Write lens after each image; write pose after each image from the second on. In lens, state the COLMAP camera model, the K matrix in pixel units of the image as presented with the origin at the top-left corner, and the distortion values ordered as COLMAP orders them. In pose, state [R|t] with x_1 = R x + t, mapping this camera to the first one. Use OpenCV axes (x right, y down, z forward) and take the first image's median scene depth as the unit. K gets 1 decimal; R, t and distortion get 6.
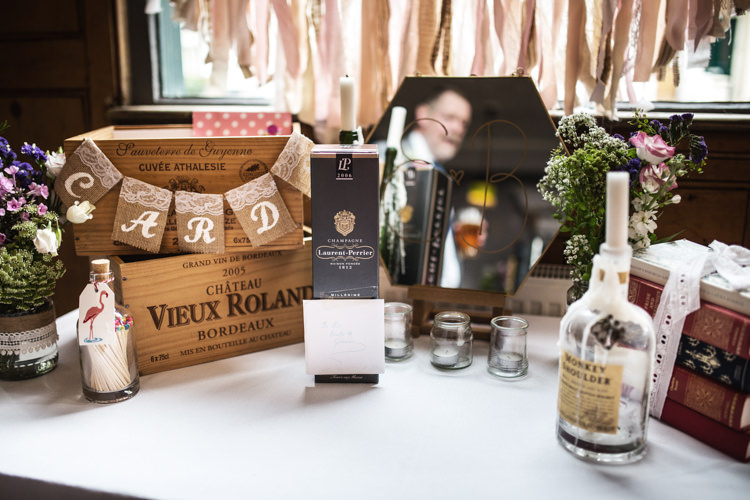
lens RADIAL K [[729.2, 0, 371.4], [0, 729.2, 250.3], [0, 0, 1]] dist [-0.030961, 0.000000]
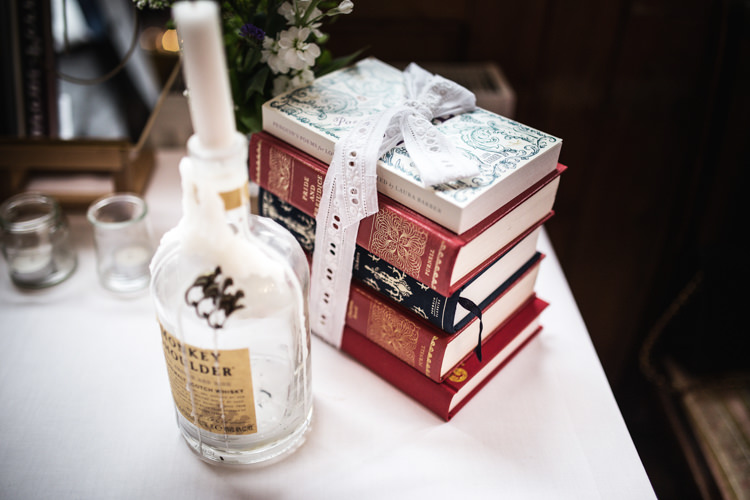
lens RADIAL K [[729.2, 0, 379.2], [0, 729.2, 253.0], [0, 0, 1]] dist [-0.030961, 0.000000]
pose [[0.944454, -0.161621, 0.286155, 0.269113], [0.042914, 0.923912, 0.380191, -0.119863], [-0.325829, -0.346794, 0.879528, 0.441377]]
